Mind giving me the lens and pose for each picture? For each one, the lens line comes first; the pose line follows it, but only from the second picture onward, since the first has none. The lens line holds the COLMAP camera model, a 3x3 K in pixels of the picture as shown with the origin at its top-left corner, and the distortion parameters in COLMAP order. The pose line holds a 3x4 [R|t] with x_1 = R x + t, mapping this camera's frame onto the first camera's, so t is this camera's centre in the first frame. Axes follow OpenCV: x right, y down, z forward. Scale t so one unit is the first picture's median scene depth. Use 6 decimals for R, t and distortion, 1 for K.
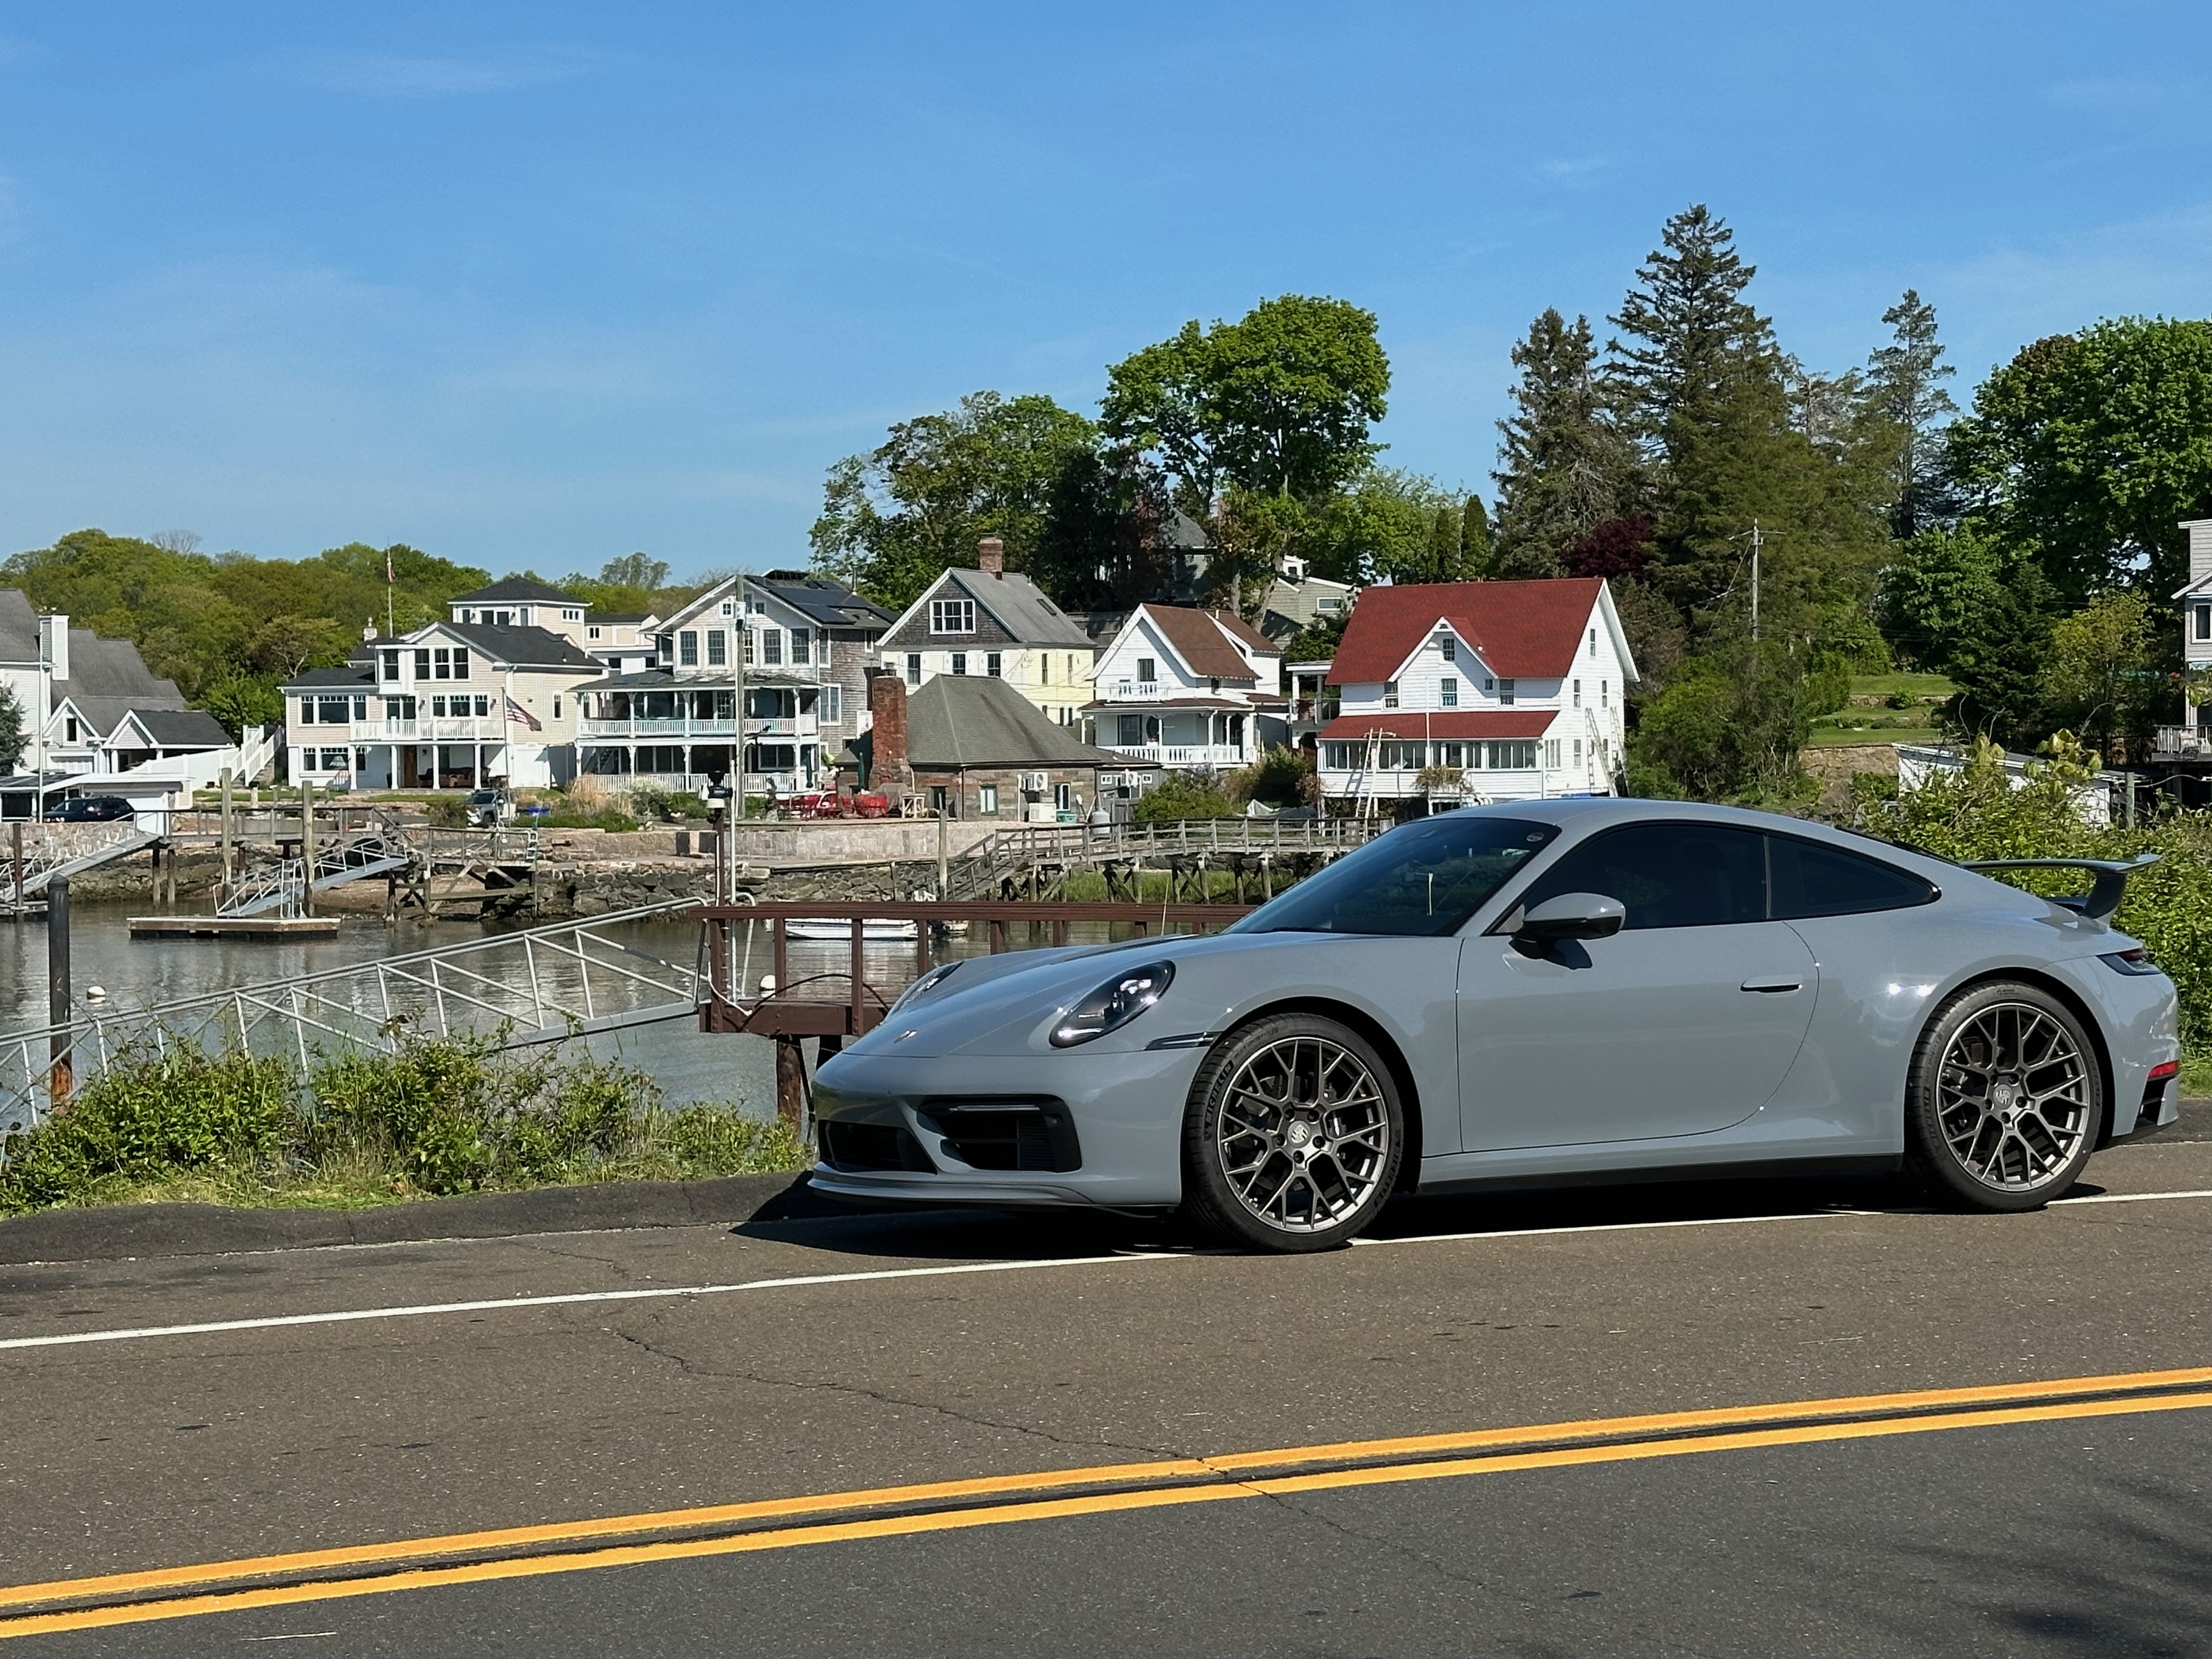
lens RADIAL K [[3929.7, 0, 1183.4], [0, 3929.7, 834.3], [0, 0, 1]] dist [0.163122, -0.036174]
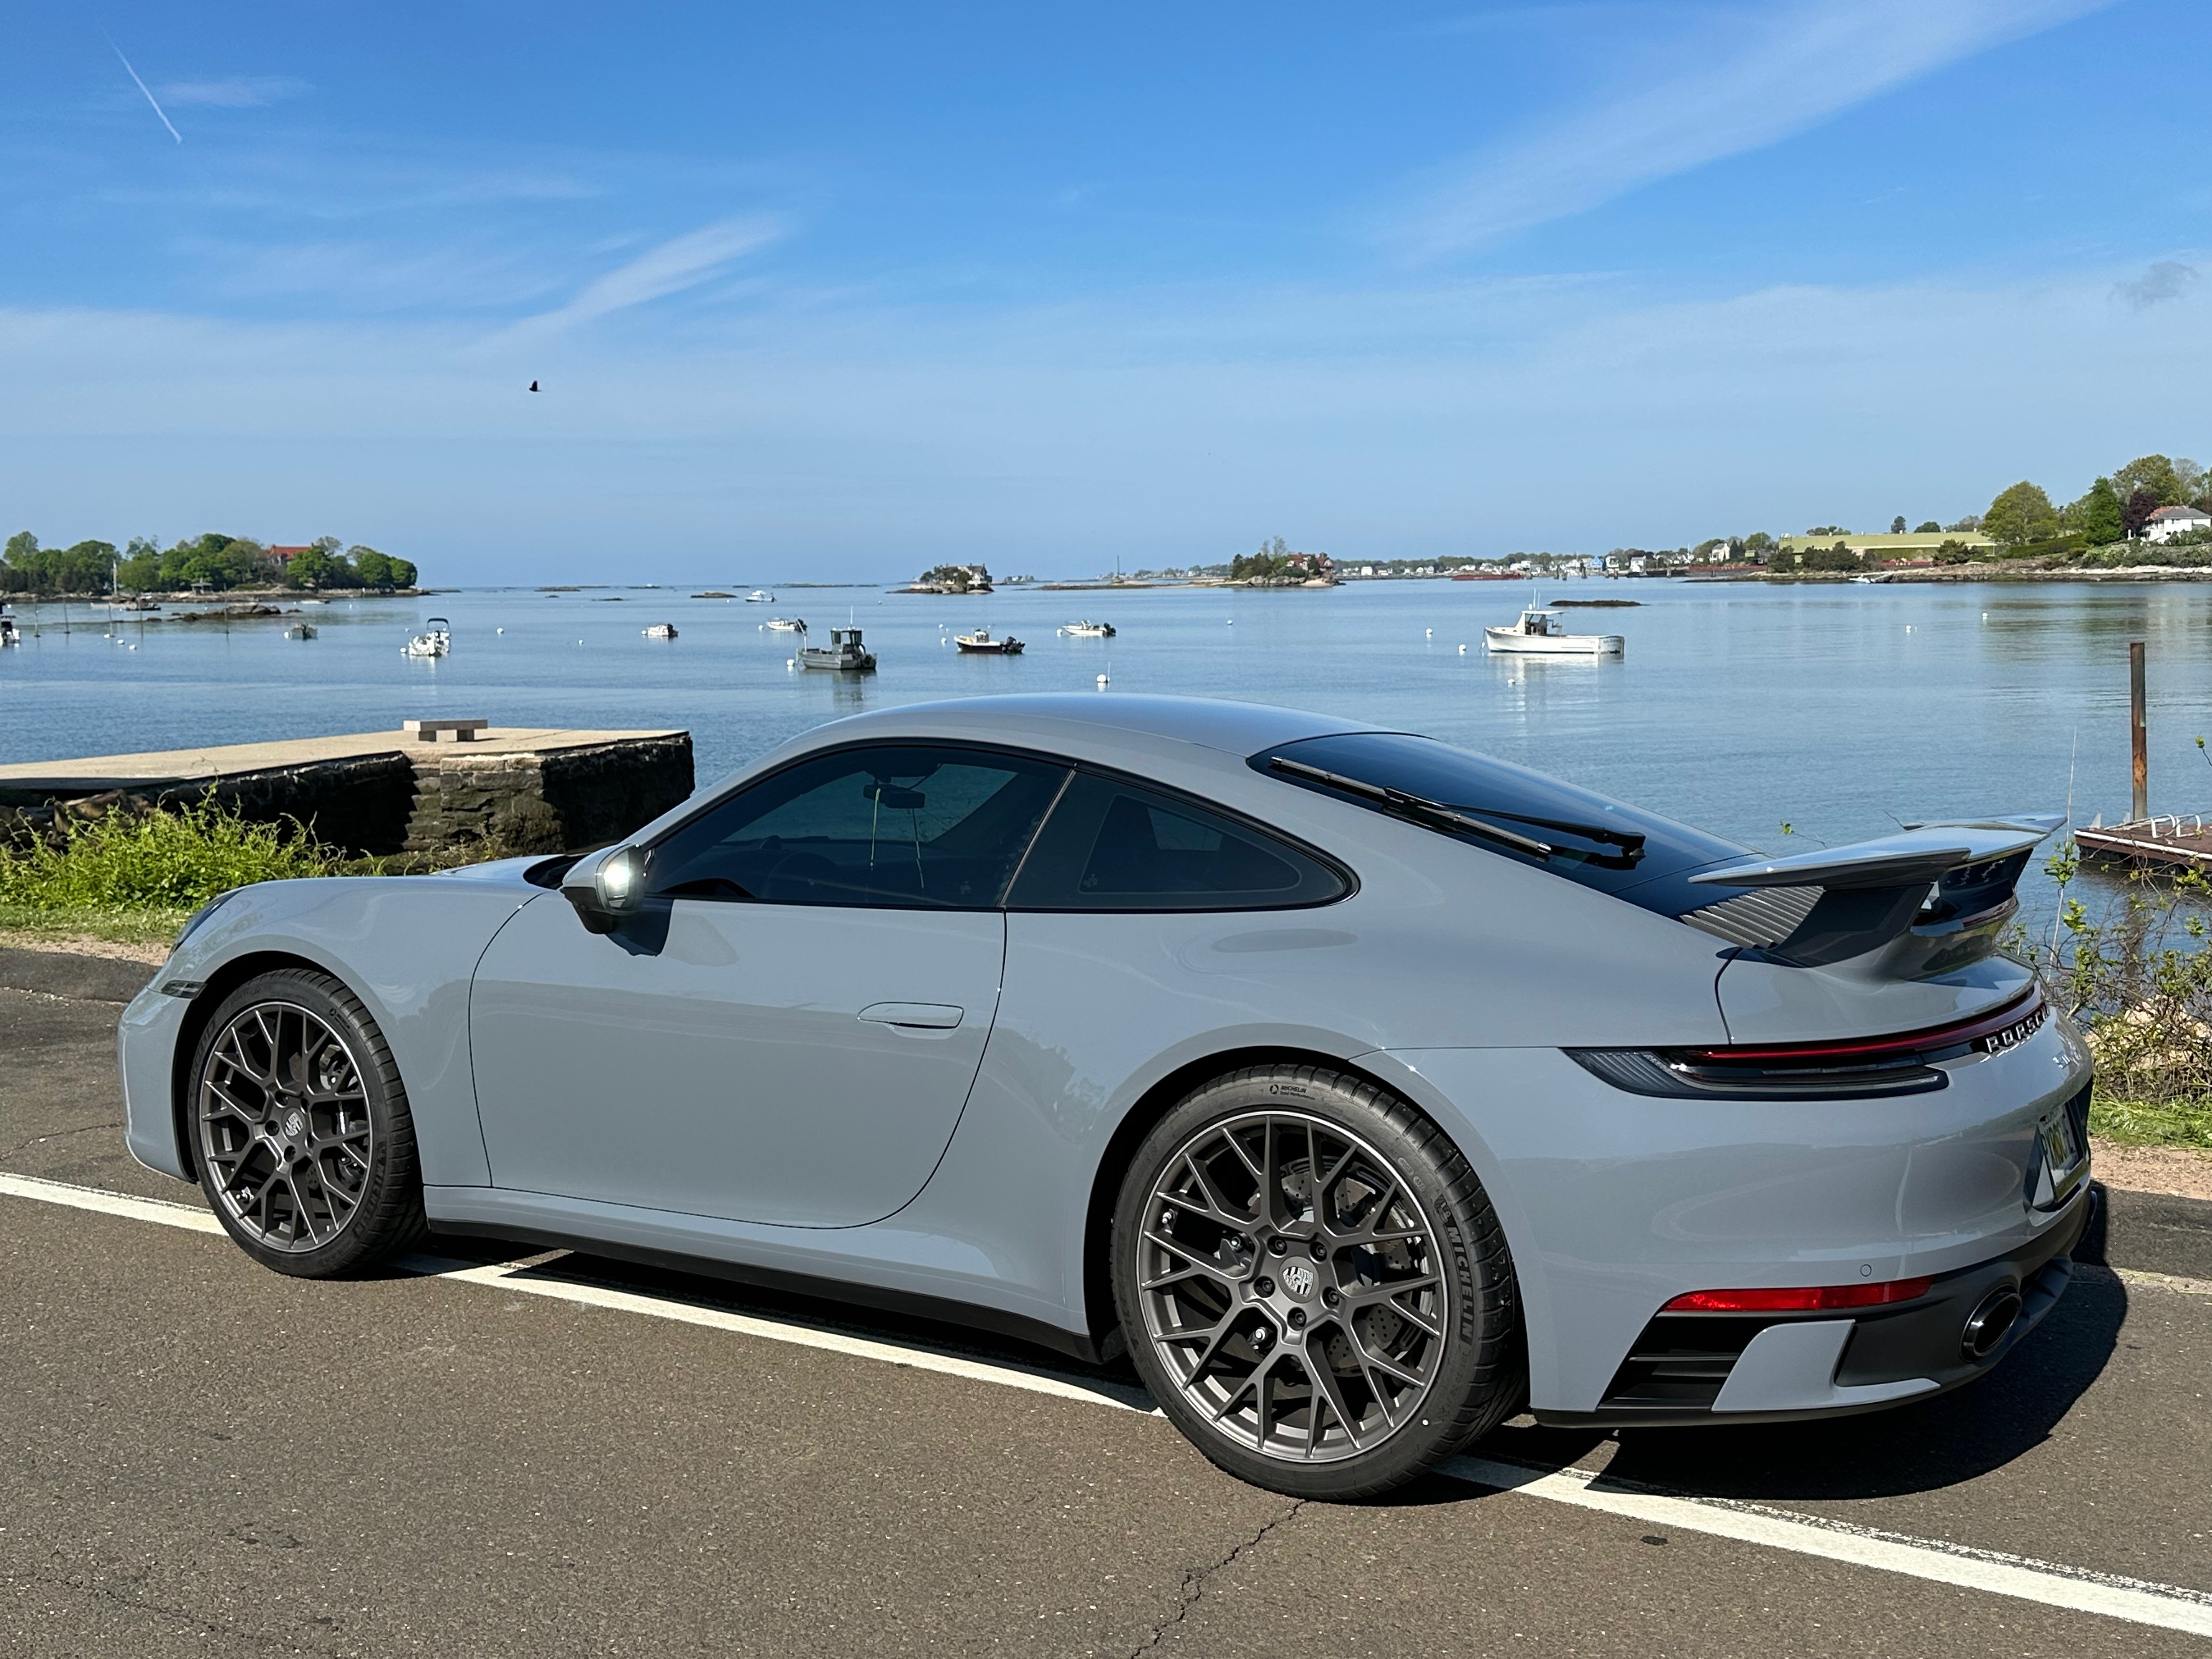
lens RADIAL K [[2328.2, 0, 1106.0], [0, 2328.2, 829.5], [0, 0, 1]] dist [0.180367, -0.455319]
pose [[0.515441, 0.090297, -0.852155, 0.050074], [-0.000835, 0.994485, 0.104874, -0.003133], [0.856925, -0.053344, 0.512674, 0.088393]]
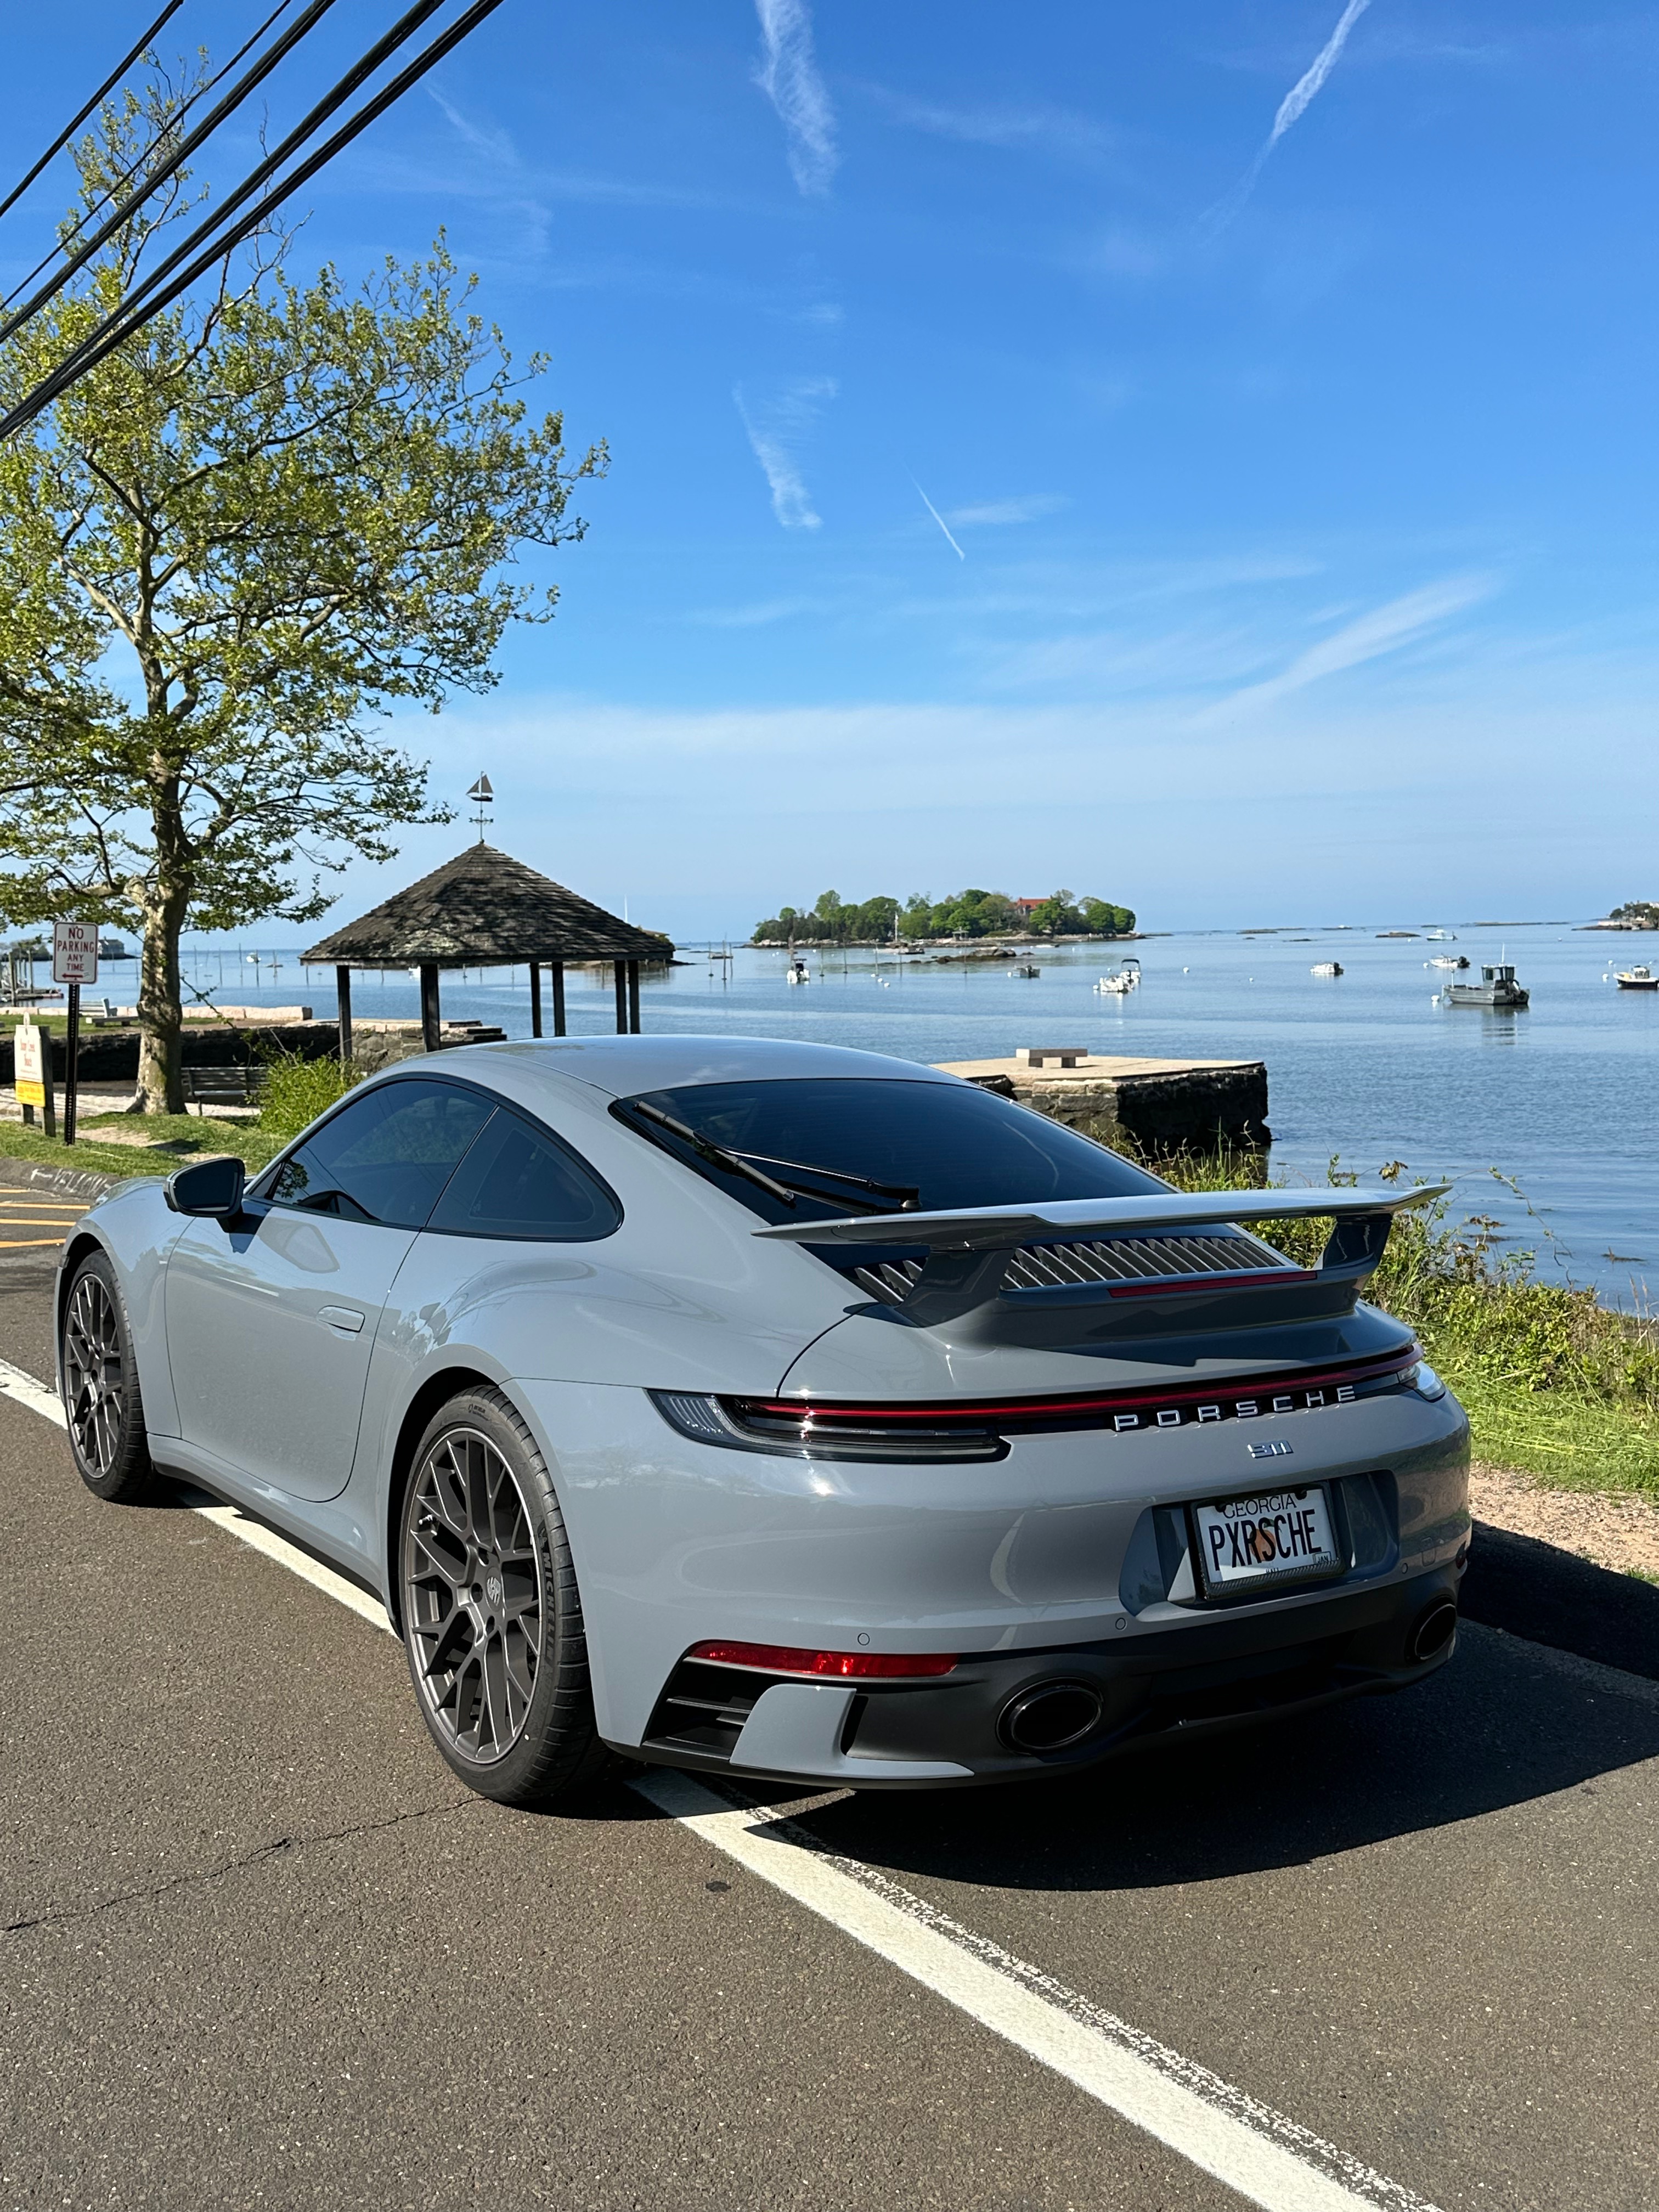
lens RADIAL K [[2122.9, 0, 829.5], [0, 2122.9, 1106.0], [0, 0, 1]] dist [0.151063, -0.009536]
pose [[0.109354, 0.082080, -0.990608, 0.056286], [0.006589, 0.996503, 0.083296, -0.003290], [0.993981, -0.015636, 0.108430, 0.110063]]
